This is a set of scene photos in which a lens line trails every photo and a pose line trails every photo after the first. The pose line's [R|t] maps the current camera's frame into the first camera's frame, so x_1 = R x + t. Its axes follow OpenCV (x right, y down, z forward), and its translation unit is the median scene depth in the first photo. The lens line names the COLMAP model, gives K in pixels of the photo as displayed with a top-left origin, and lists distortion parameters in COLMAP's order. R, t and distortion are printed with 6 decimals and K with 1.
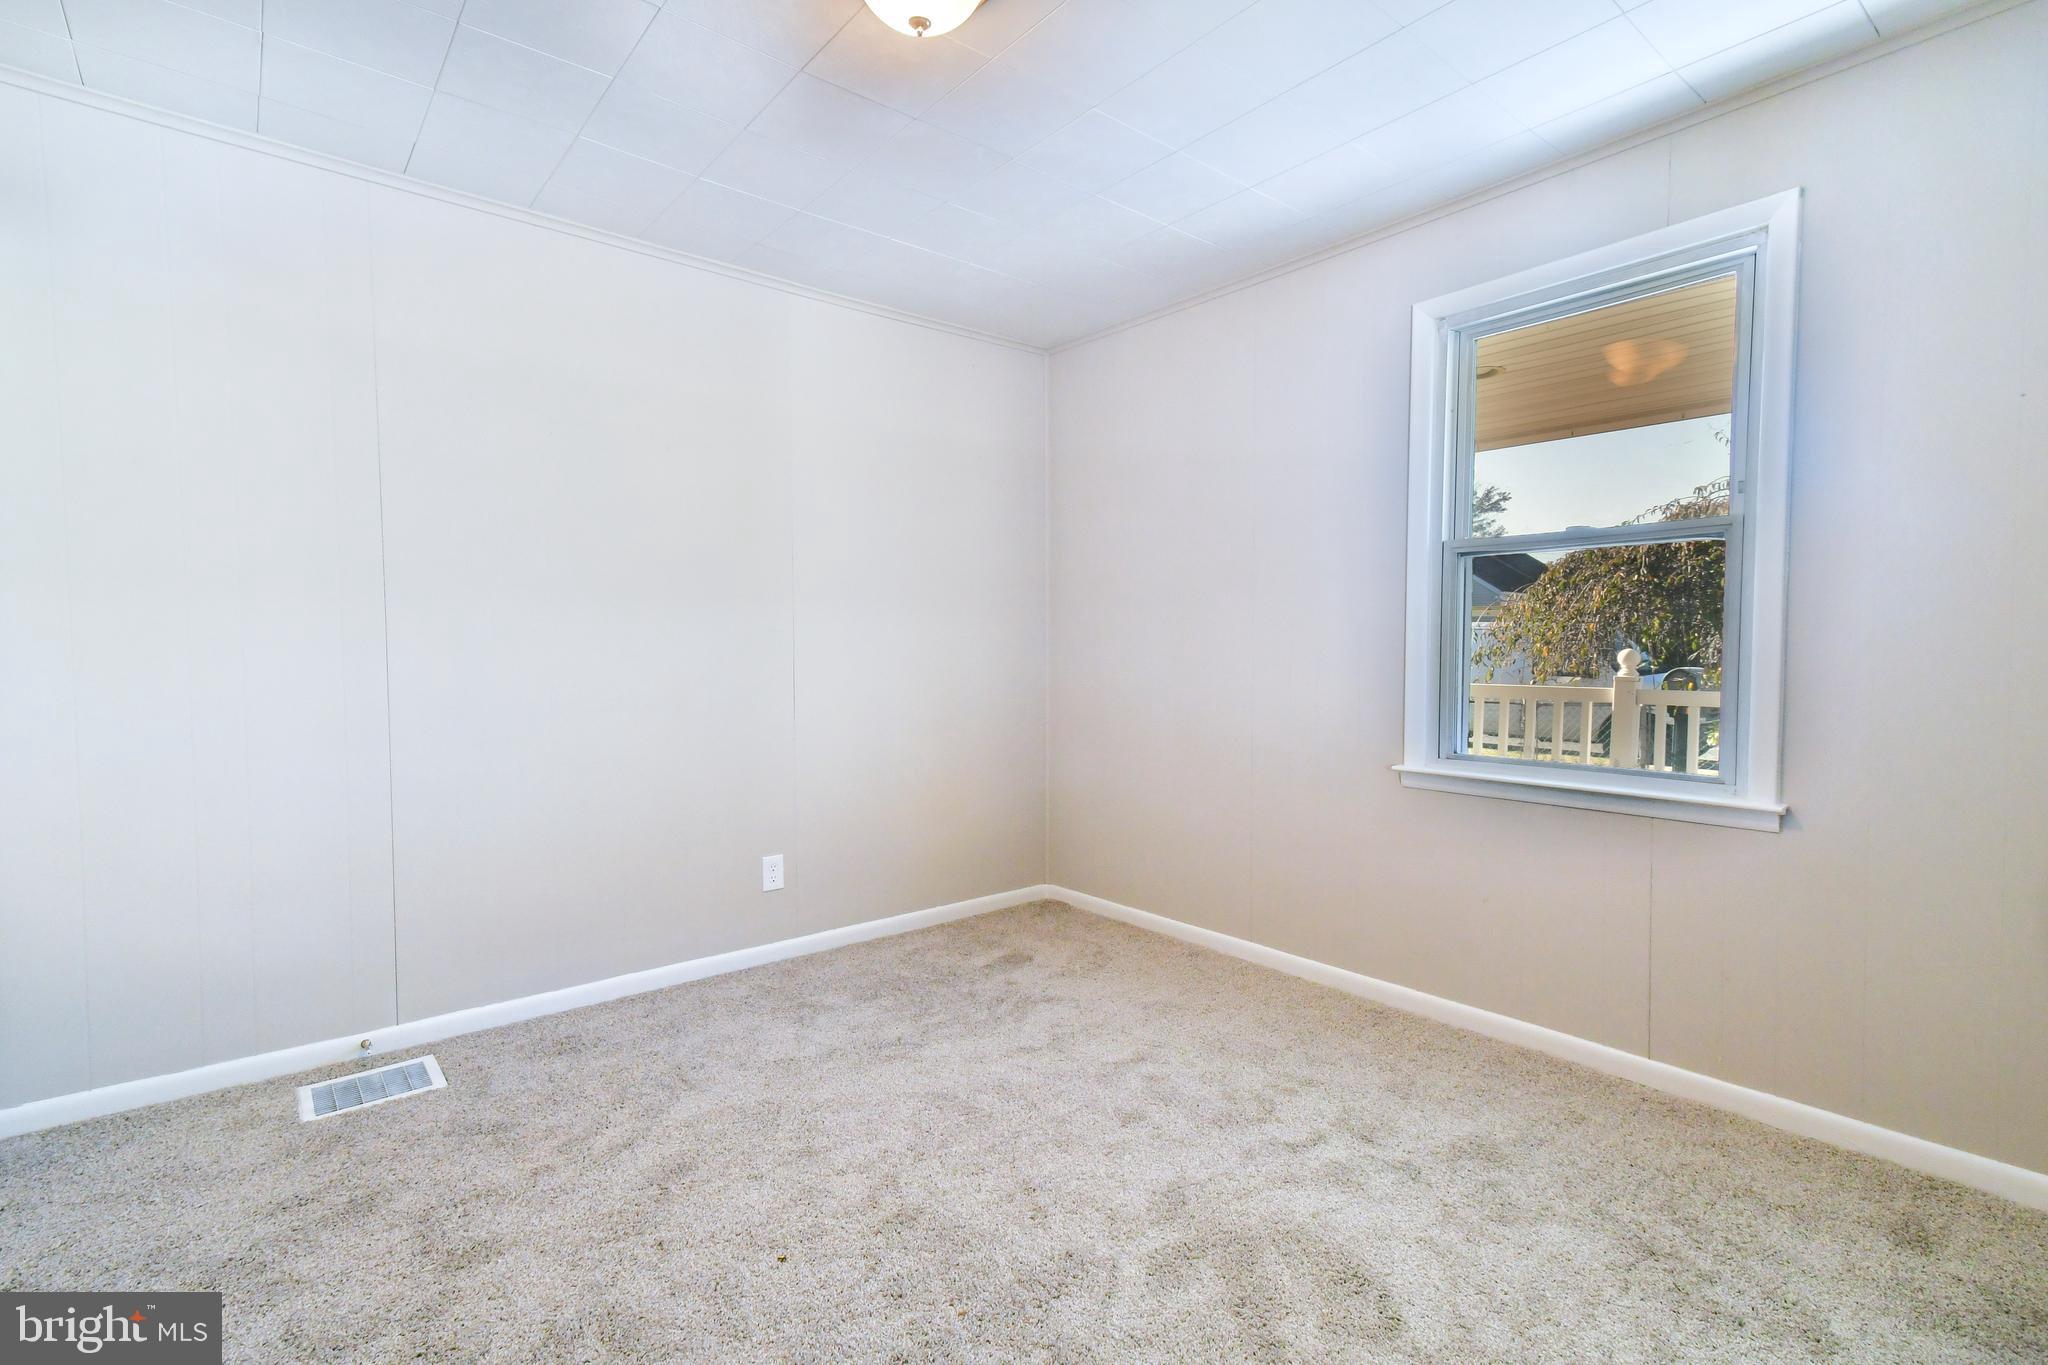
lens RADIAL K [[927.5, 0, 1019.7], [0, 927.5, 679.3], [0, 0, 1]] dist [0.020226, -0.000138]
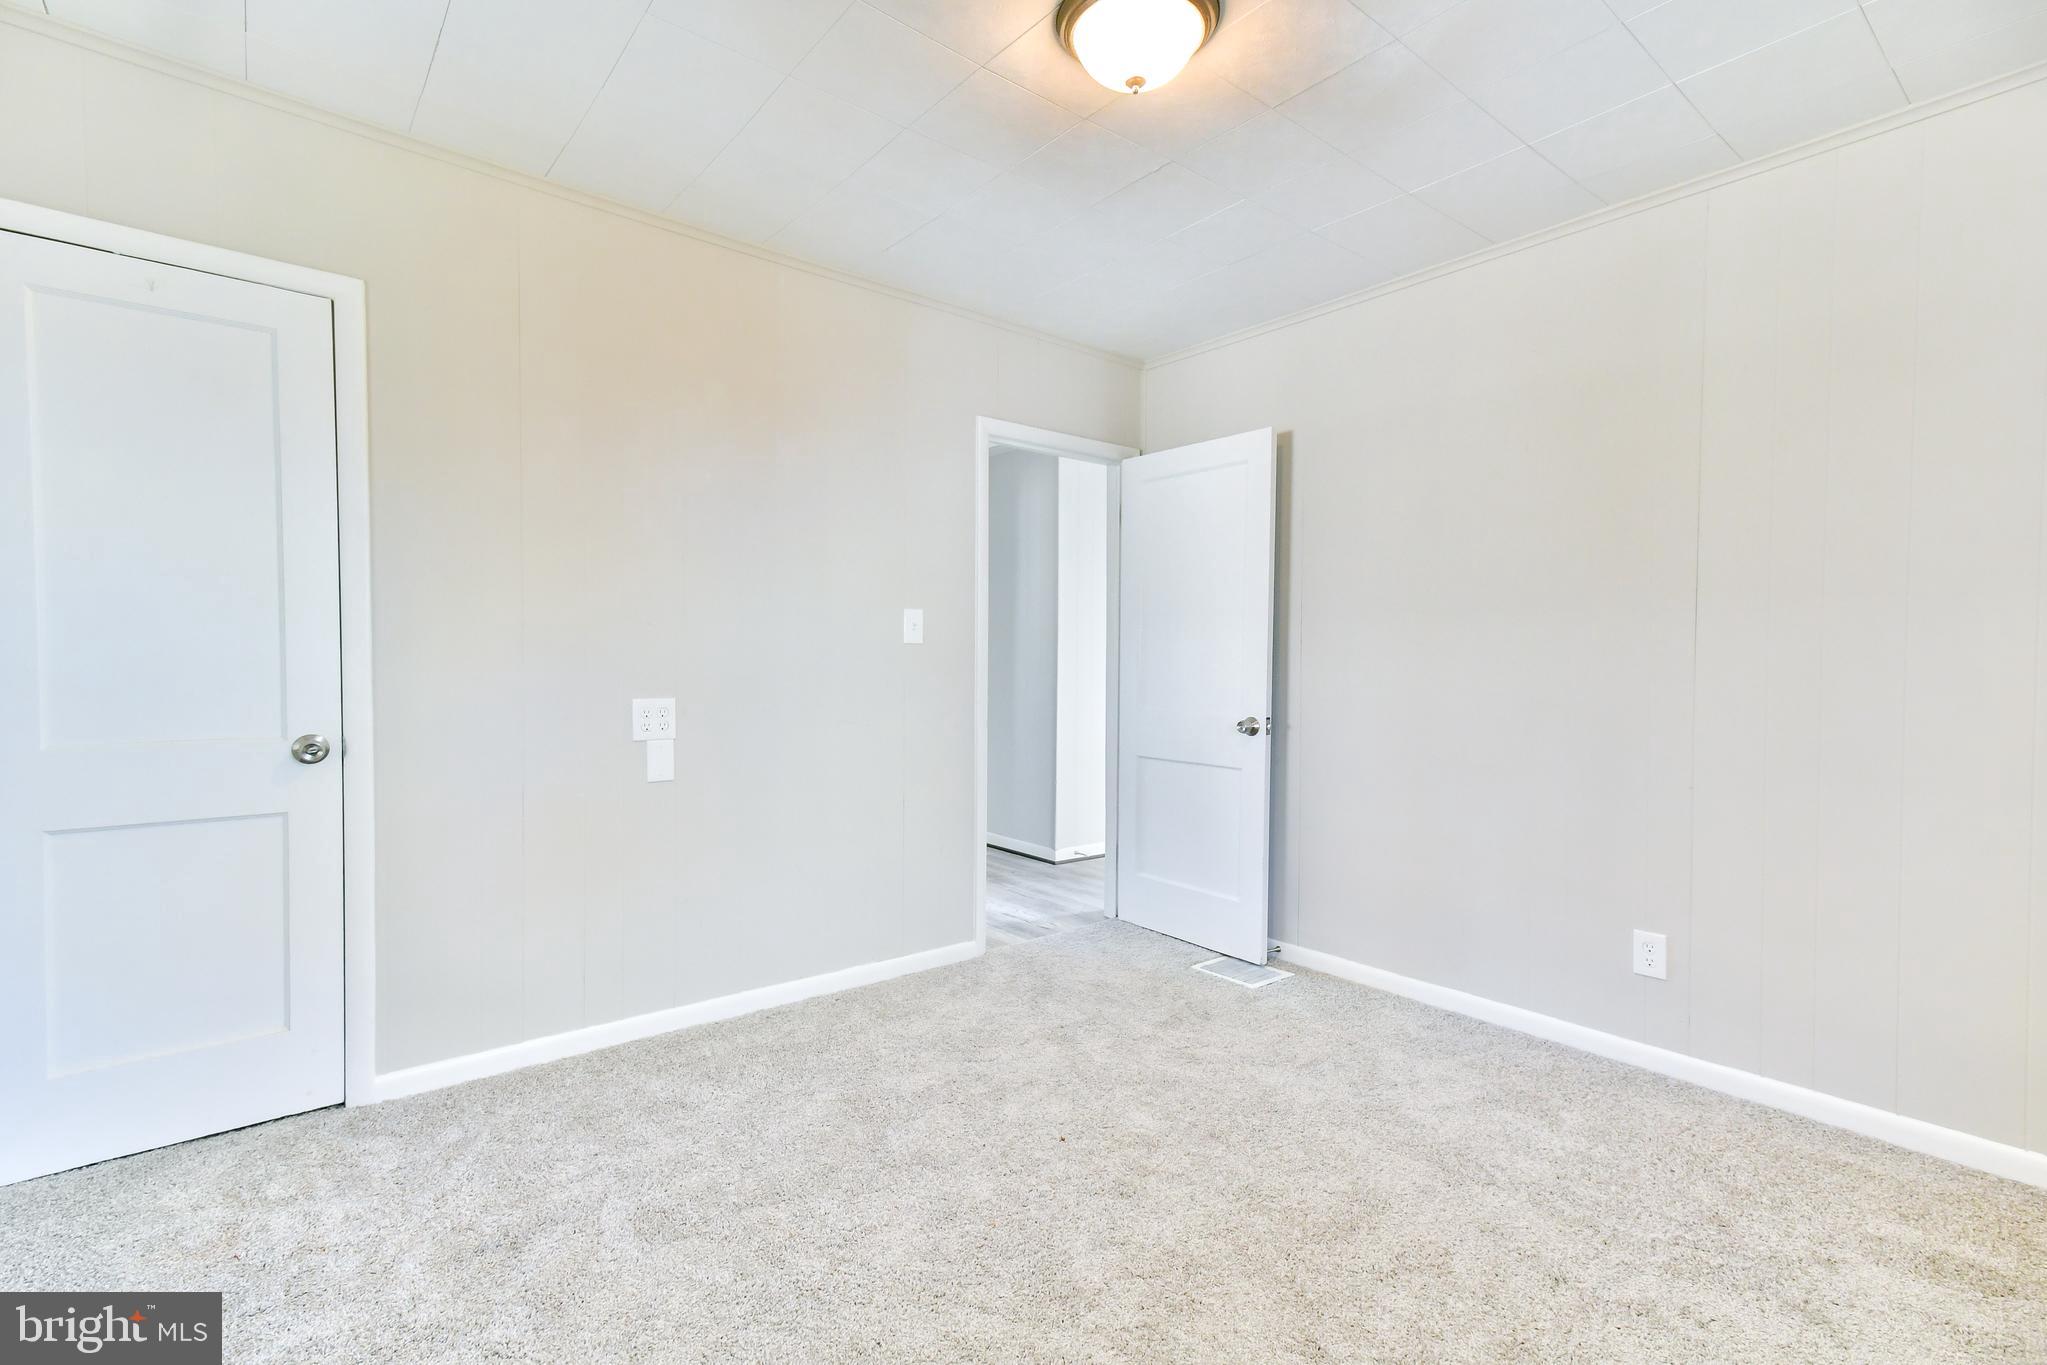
lens RADIAL K [[950.3, 0, 1009.5], [0, 950.3, 683.3], [0, 0, 1]] dist [0.014745, -0.000469]
pose [[-0.021970, 0.025190, -0.999441, 0.638079], [-0.034328, 0.999074, 0.025935, -0.021881], [0.999169, 0.034879, -0.021085, 0.572166]]
